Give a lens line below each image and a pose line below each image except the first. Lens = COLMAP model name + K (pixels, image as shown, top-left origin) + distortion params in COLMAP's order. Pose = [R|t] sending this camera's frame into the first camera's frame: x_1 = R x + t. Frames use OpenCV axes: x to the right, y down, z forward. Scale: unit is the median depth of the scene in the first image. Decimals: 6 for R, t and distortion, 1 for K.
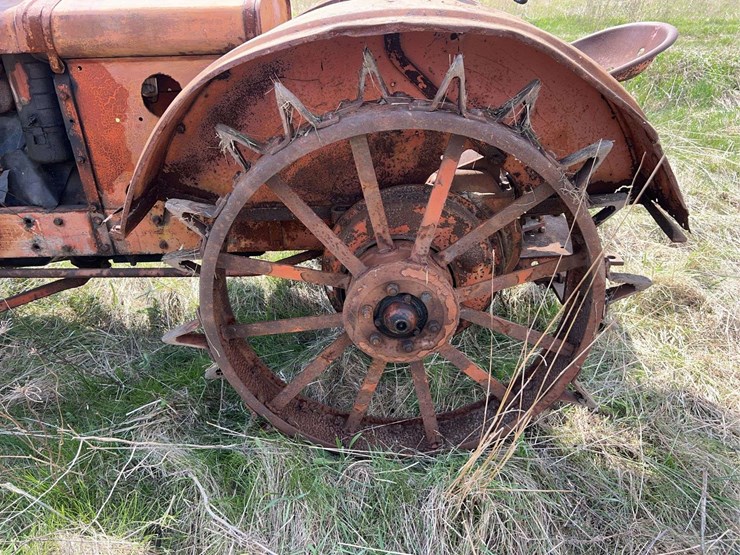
lens RADIAL K [[589.5, 0, 374.0], [0, 589.5, 273.5], [0, 0, 1]] dist [0.057595, -0.063086]
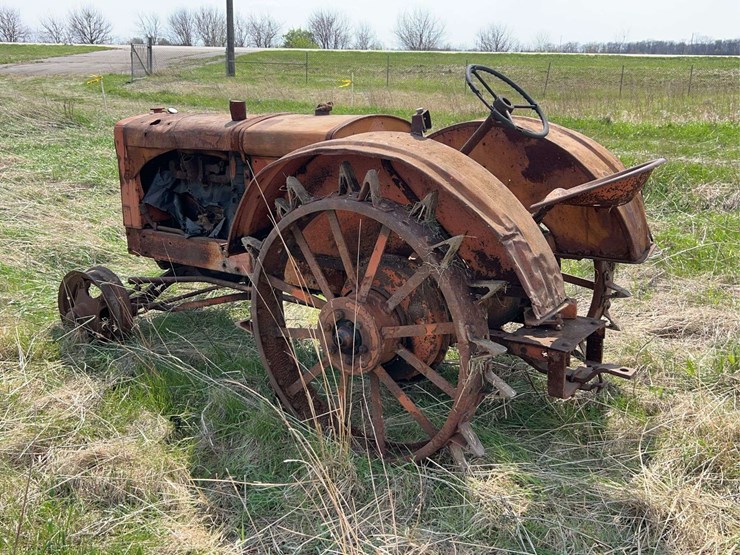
lens RADIAL K [[735.7, 0, 370.0], [0, 735.7, 277.5], [0, 0, 1]] dist [0.098555, -0.185315]
pose [[0.793265, 0.163071, -0.586633, 1.106045], [-0.272909, 0.956494, -0.103152, 0.102361], [0.544290, 0.241924, 0.803257, -0.449806]]
